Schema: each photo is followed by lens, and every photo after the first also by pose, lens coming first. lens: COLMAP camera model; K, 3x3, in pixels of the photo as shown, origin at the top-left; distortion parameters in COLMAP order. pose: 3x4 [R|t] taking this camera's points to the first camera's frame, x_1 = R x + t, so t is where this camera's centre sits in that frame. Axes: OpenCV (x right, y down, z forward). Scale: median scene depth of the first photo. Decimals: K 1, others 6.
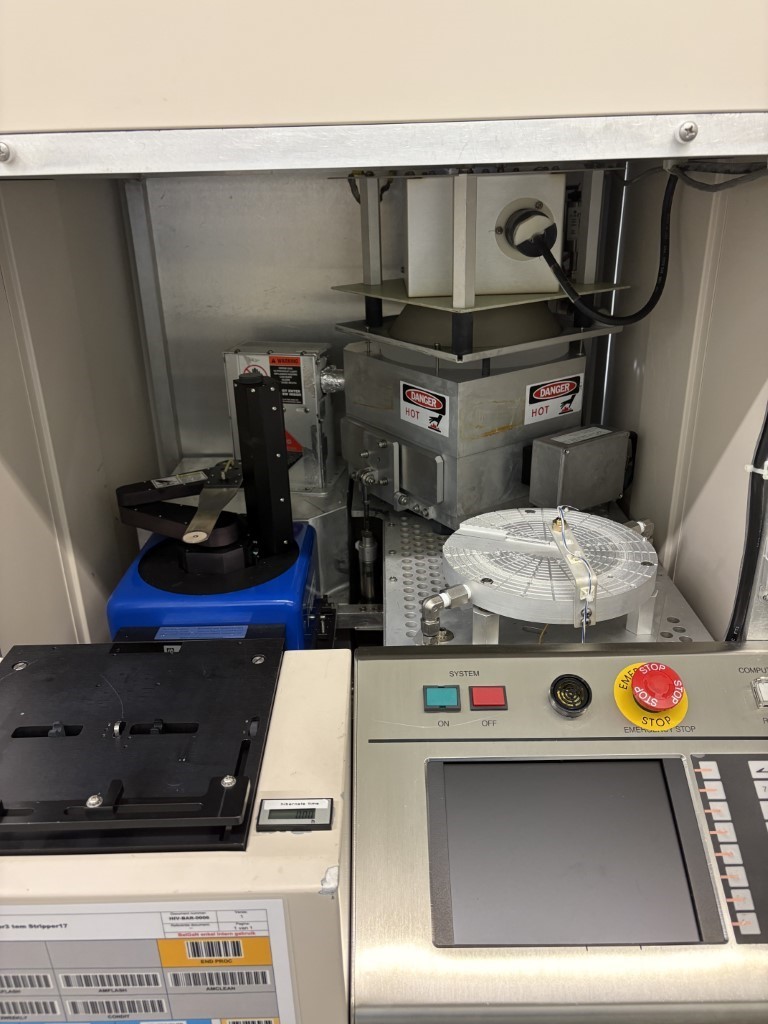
lens RADIAL K [[786.3, 0, 391.8], [0, 786.3, 509.1], [0, 0, 1]] dist [0.015823, -0.031610]
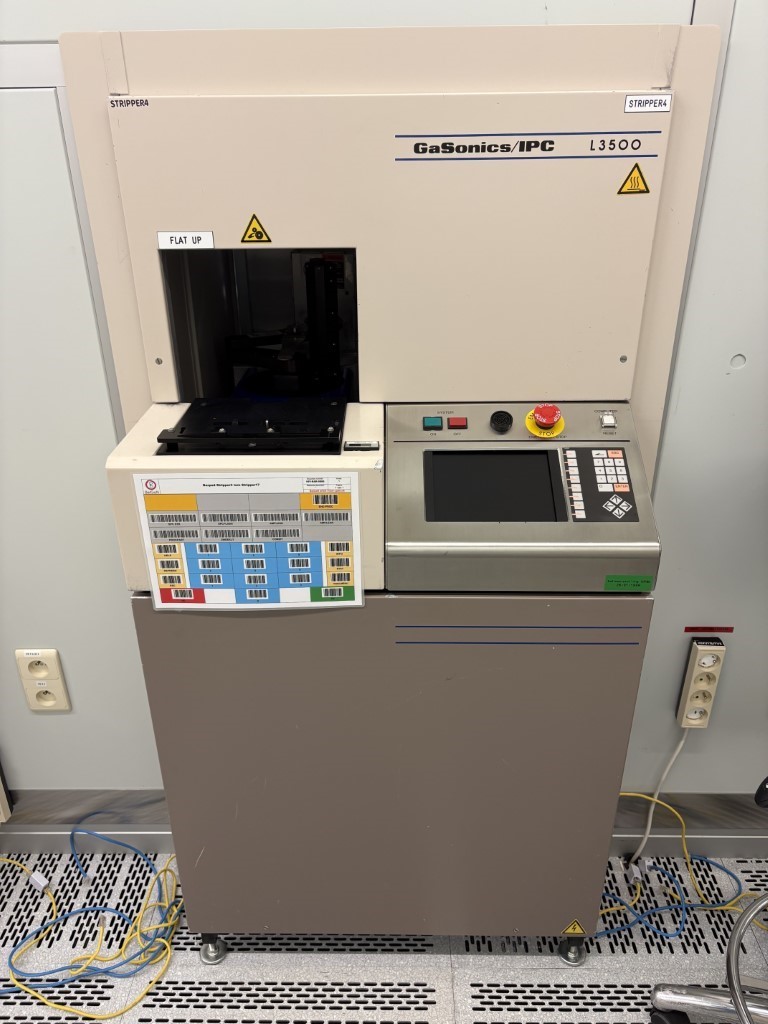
lens RADIAL K [[786.3, 0, 378.7], [0, 786.3, 508.8], [0, 0, 1]] dist [0.015823, -0.031610]
pose [[0.999727, 0.018072, -0.014778, -0.035084], [-0.017174, 0.998121, 0.058812, 0.356825], [0.015813, -0.058542, 0.998160, -0.925652]]
